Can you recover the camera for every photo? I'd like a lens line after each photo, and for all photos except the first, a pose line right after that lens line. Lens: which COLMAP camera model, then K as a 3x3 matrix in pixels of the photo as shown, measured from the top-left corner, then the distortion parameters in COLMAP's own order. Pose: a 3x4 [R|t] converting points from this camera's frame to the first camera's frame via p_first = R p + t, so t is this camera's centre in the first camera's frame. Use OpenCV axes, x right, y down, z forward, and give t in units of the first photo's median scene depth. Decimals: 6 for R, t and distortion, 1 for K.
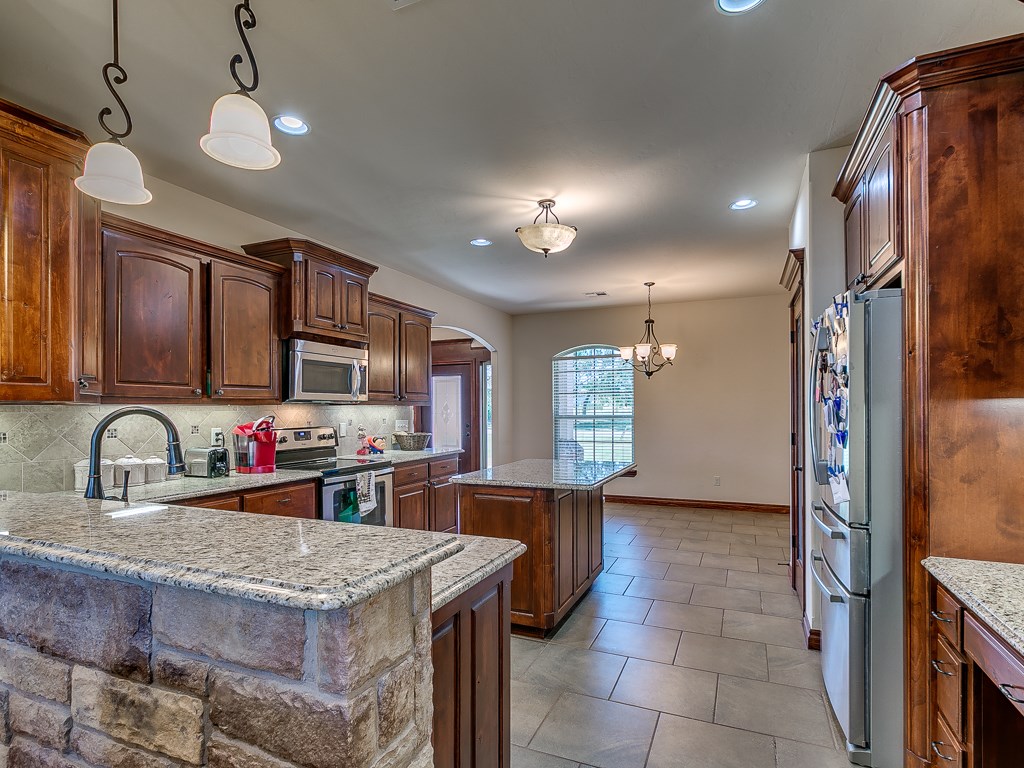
lens RADIAL K [[527.3, 0, 510.4], [0, 527.3, 410.4], [0, 0, 1]] dist [-0.008677, 0.003781]
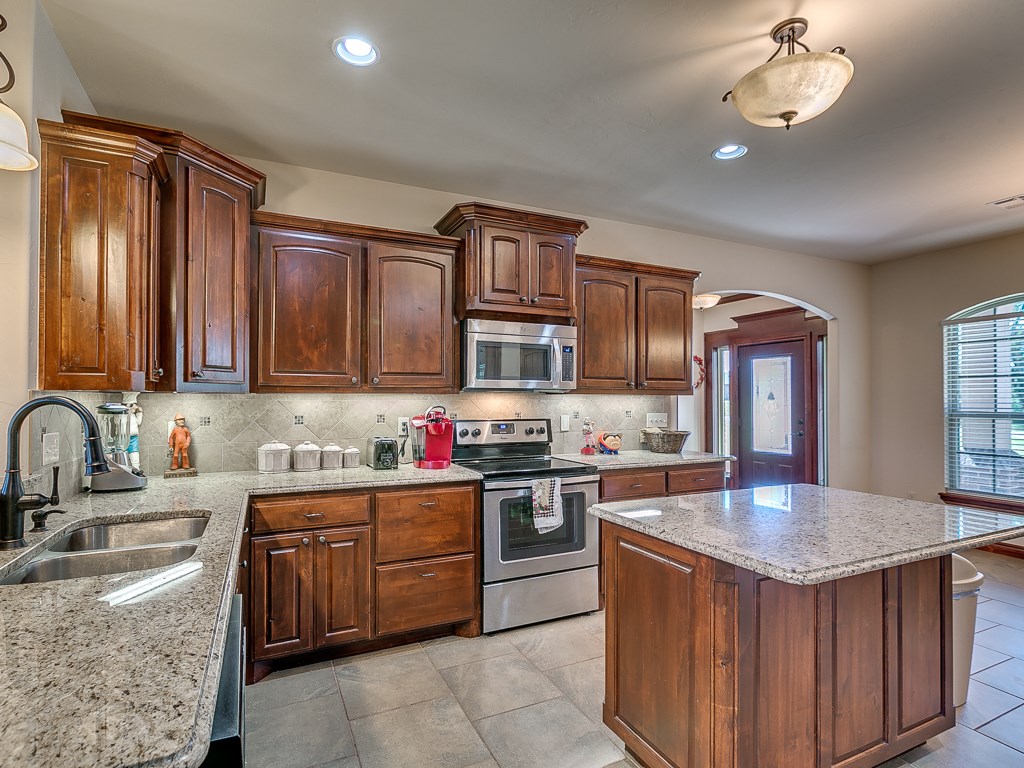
lens RADIAL K [[527.3, 0, 464.9], [0, 527.3, 397.4], [0, 0, 1]] dist [-0.008677, 0.003781]
pose [[0.747842, 0.007026, -0.663840, 0.151891], [-0.009540, 0.999954, -0.000163, -0.004268], [0.663809, 0.006455, 0.747875, 0.304073]]
